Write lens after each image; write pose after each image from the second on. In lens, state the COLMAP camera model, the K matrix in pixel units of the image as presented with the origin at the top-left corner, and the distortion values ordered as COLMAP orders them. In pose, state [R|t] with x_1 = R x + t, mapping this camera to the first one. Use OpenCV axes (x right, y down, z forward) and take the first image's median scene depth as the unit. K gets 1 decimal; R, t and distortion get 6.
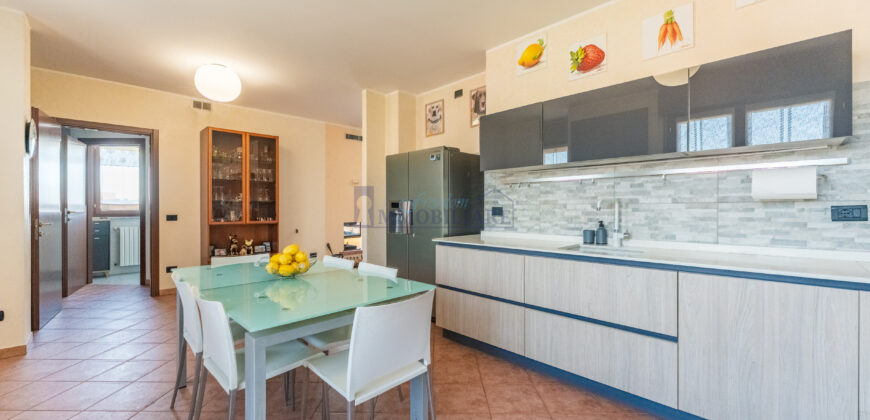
lens RADIAL K [[355.0, 0, 435.0], [0, 355.0, 210.0], [0, 0, 1]] dist [0.014292, 0.000125]
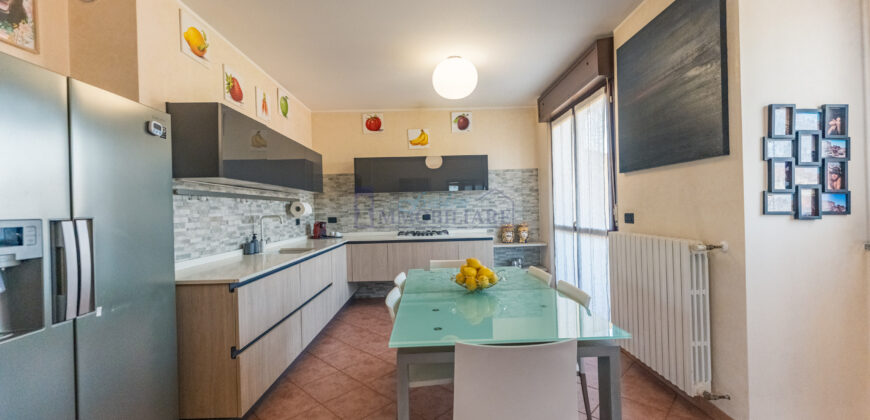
lens RADIAL K [[344.0, 0, 435.0], [0, 344.0, 210.0], [0, 0, 1]] dist [0.000020, -0.000457]
pose [[-0.730073, 0.020368, 0.683066, -0.676328], [0.032014, 0.999478, 0.004414, -0.029523], [-0.682619, 0.025090, -0.730344, 1.224938]]
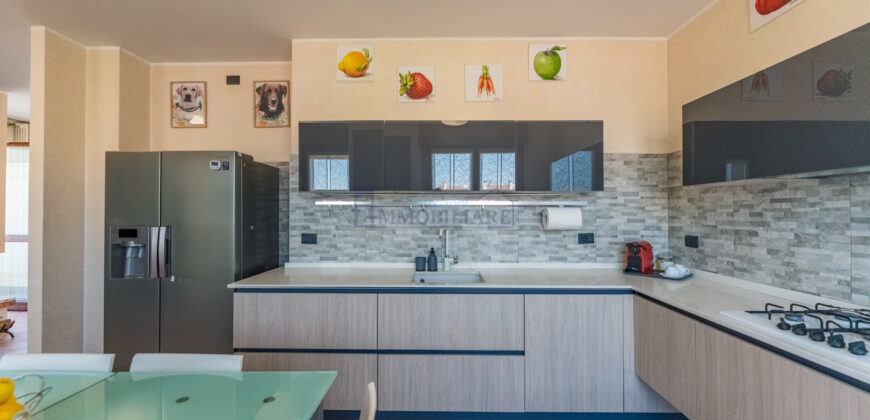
lens RADIAL K [[344.4, 0, 442.1], [0, 344.4, 211.2], [0, 0, 1]] dist [0.003108, 0.000057]
pose [[0.707302, 0.004473, 0.706897, -0.188417], [0.004310, 0.999934, -0.010639, -0.053350], [-0.706898, 0.010572, 0.707236, 0.232985]]
